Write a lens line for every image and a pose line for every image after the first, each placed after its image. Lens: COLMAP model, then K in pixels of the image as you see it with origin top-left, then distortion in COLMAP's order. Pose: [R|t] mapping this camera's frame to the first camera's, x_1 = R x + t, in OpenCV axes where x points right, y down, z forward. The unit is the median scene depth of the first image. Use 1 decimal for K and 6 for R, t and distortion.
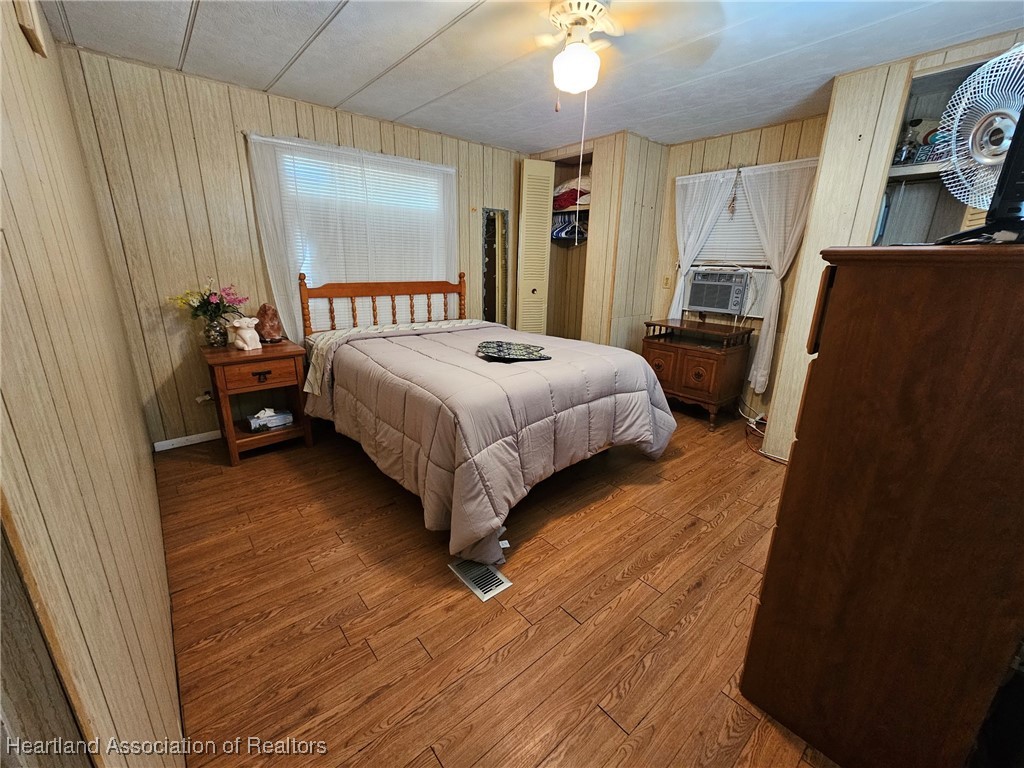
lens RADIAL K [[421.3, 0, 513.0], [0, 421.3, 384.4], [0, 0, 1]] dist [0.000554, 0.000133]
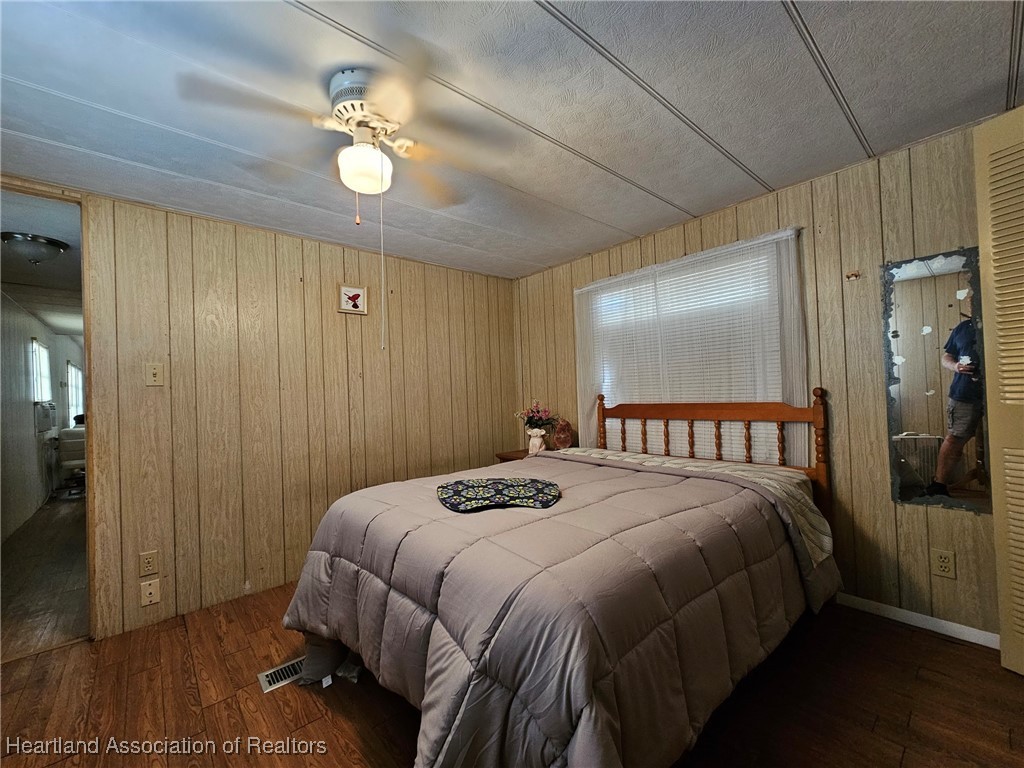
lens RADIAL K [[421.3, 0, 511.3], [0, 421.3, 389.4], [0, 0, 1]] dist [0.000554, 0.000133]
pose [[0.006790, -0.030617, -0.999508, 0.541768], [-0.244421, 0.969162, -0.031347, -0.177266], [0.969645, 0.244514, -0.000903, 0.736758]]
